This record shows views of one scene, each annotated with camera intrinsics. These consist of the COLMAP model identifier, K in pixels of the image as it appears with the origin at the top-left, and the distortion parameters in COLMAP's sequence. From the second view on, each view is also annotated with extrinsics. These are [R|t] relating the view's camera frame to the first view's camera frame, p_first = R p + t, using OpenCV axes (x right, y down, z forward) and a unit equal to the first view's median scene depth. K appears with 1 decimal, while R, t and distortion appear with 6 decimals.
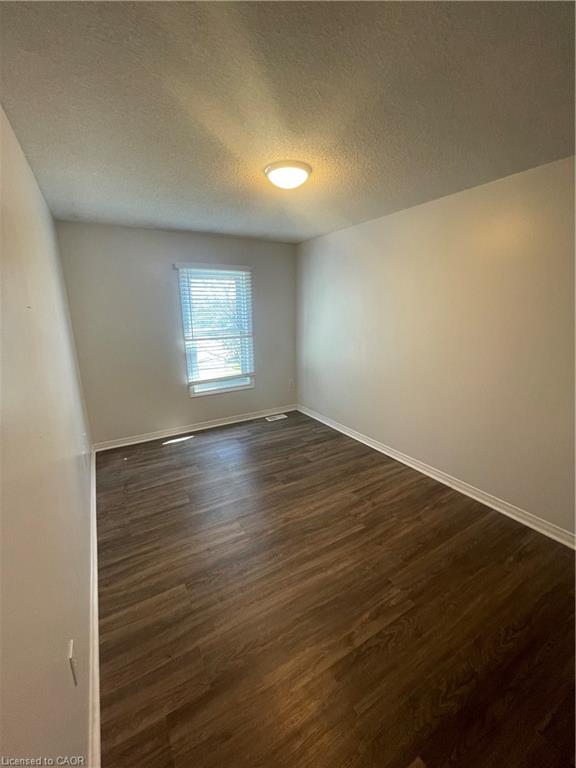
lens RADIAL K [[313.3, 0, 286.9], [0, 313.3, 384.0], [0, 0, 1]] dist [-0.002147, 0.000075]
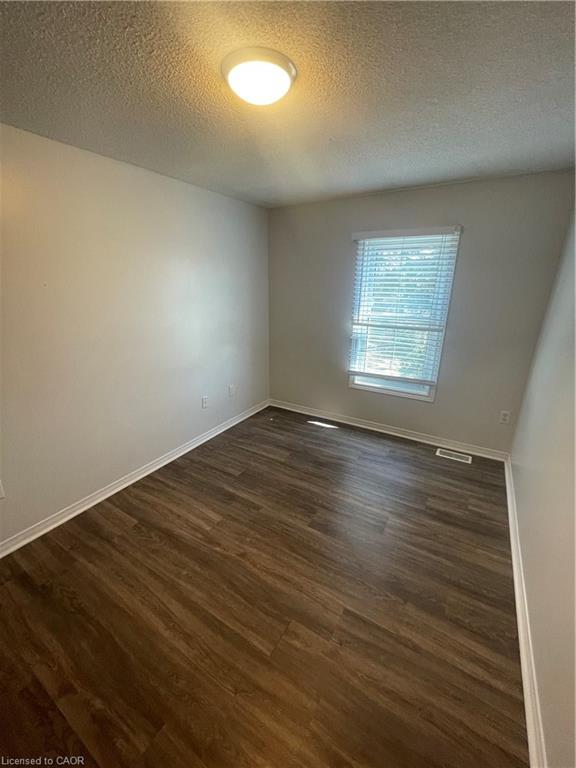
lens RADIAL K [[313.3, 0, 287.5], [0, 313.3, 384.3], [0, 0, 1]] dist [-0.002147, 0.000075]
pose [[0.465273, 0.289679, -0.836425, 0.384678], [-0.227266, 0.952352, 0.203408, -0.114803], [0.855495, 0.095450, 0.508938, 0.407419]]
